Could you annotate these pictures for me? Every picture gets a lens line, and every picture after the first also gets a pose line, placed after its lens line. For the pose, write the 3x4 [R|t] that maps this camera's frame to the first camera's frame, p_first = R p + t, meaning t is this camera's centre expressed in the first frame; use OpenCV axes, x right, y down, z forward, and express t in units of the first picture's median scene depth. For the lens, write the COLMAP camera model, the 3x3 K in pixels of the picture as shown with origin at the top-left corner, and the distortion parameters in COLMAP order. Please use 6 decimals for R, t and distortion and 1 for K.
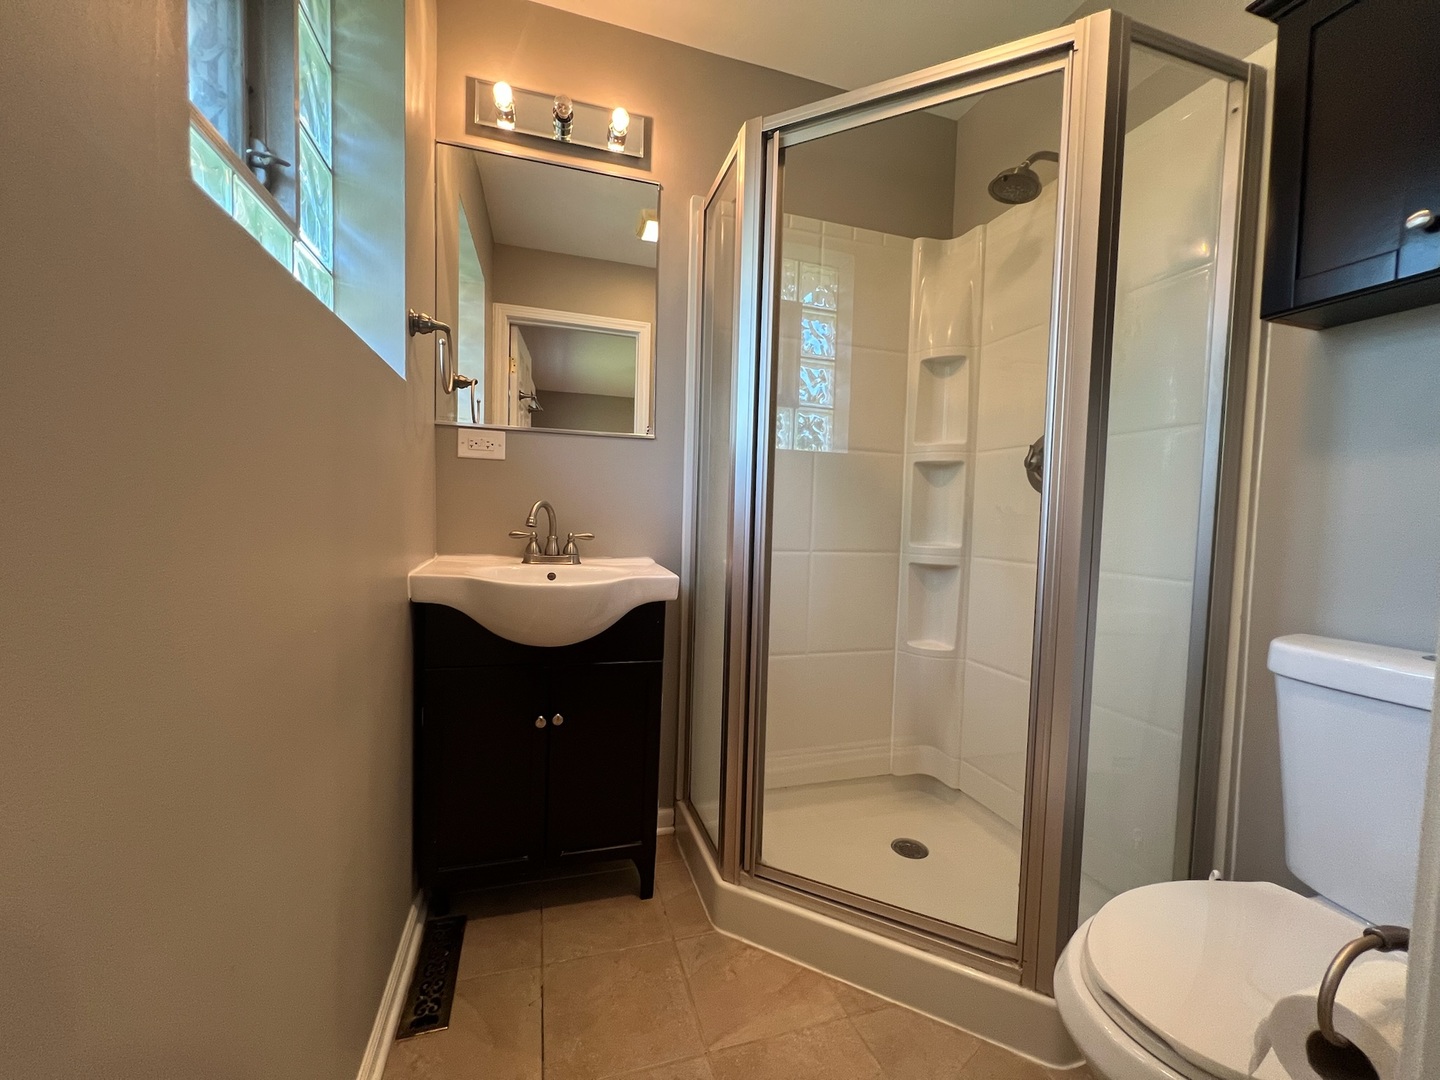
lens RADIAL K [[579.3, 0, 719.8], [0, 579.3, 541.0], [0, 0, 1]] dist [-0.002741, 0.000551]
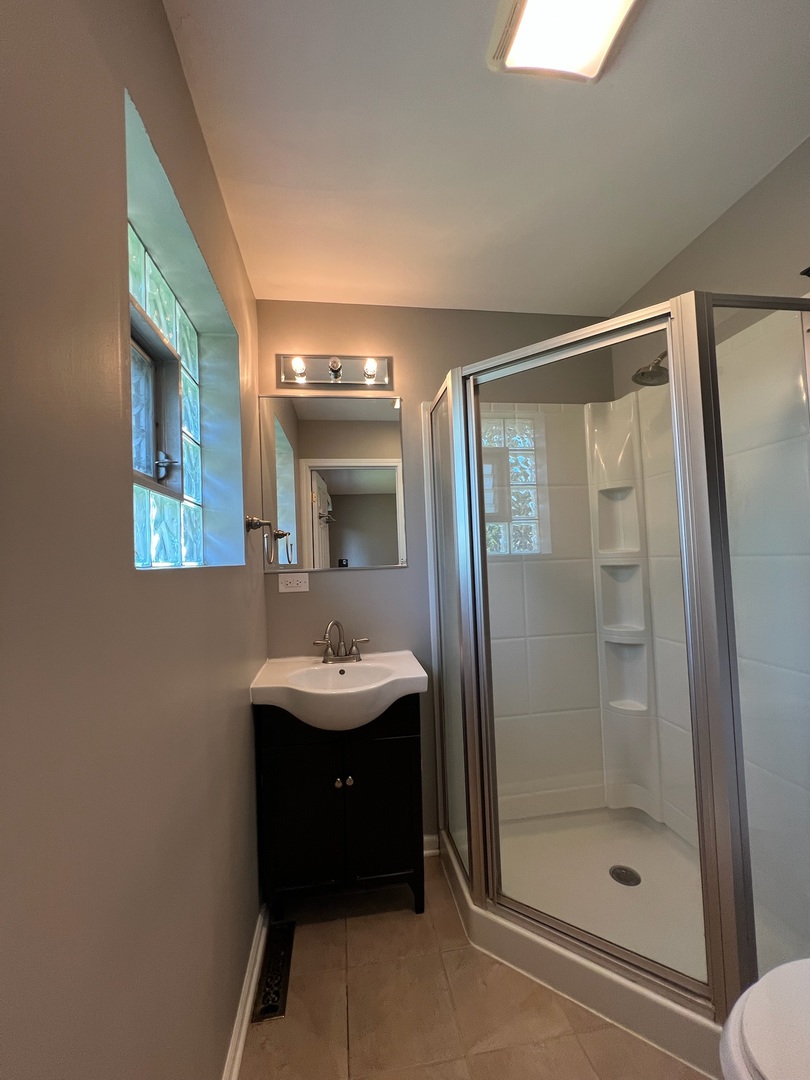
lens RADIAL K [[434.5, 0, 403.1], [0, 434.5, 540.2], [0, 0, 1]] dist [-0.002741, 0.000551]
pose [[0.985347, -0.073370, -0.153971, 0.059559], [0.059993, 0.994151, -0.089801, -0.176281], [0.159659, 0.079248, 0.983986, -0.088627]]
